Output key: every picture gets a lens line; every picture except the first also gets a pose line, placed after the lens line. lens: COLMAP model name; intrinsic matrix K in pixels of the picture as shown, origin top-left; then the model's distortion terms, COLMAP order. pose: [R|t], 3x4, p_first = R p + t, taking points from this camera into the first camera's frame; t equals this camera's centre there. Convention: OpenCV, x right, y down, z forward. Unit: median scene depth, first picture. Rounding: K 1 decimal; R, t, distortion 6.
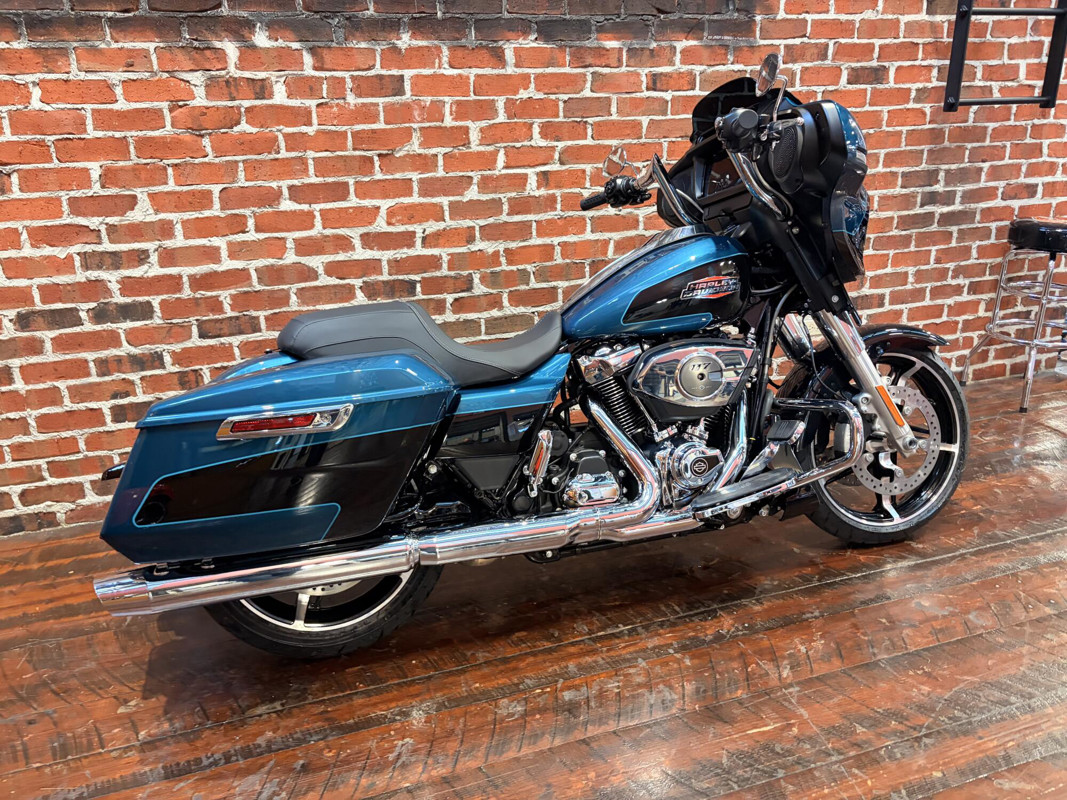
lens RADIAL K [[809.1, 0, 524.2], [0, 809.1, 393.7], [0, 0, 1]] dist [0.033552, -0.035219]
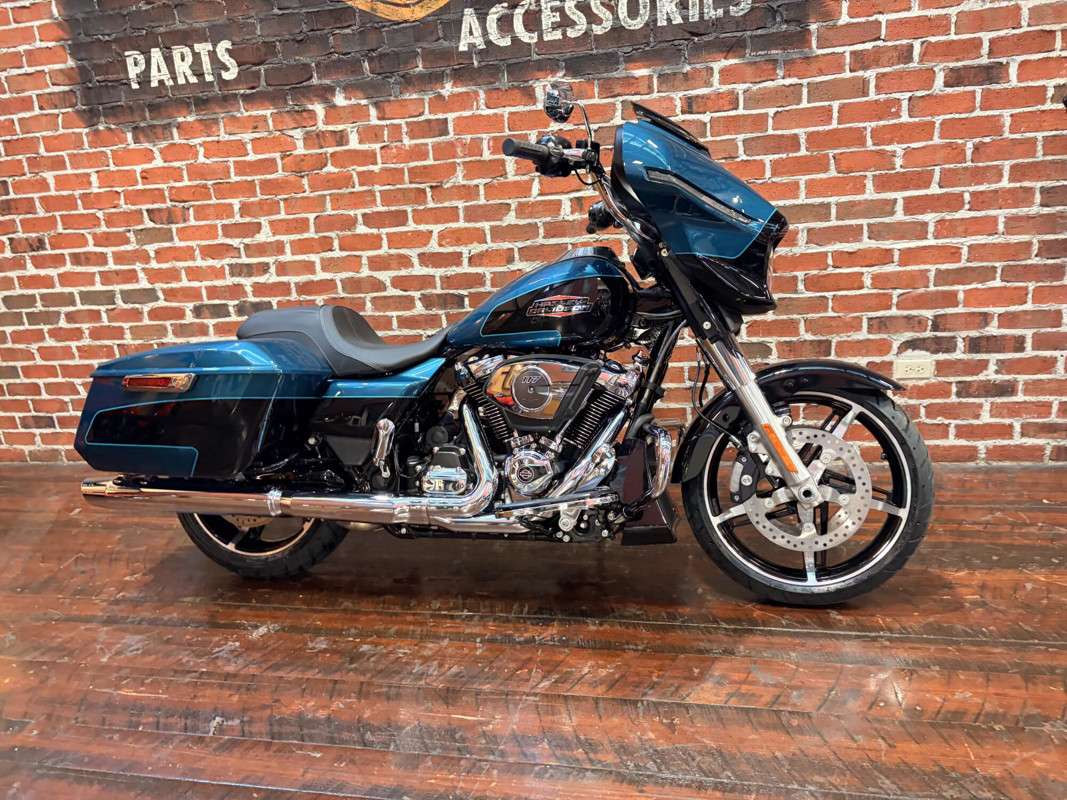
lens RADIAL K [[809.1, 0, 521.8], [0, 809.1, 398.8], [0, 0, 1]] dist [0.033552, -0.035219]
pose [[0.859868, 0.101915, -0.500241, 0.552735], [-0.114845, 0.993371, 0.004974, -0.009316], [0.497432, 0.053173, 0.865872, 0.062021]]
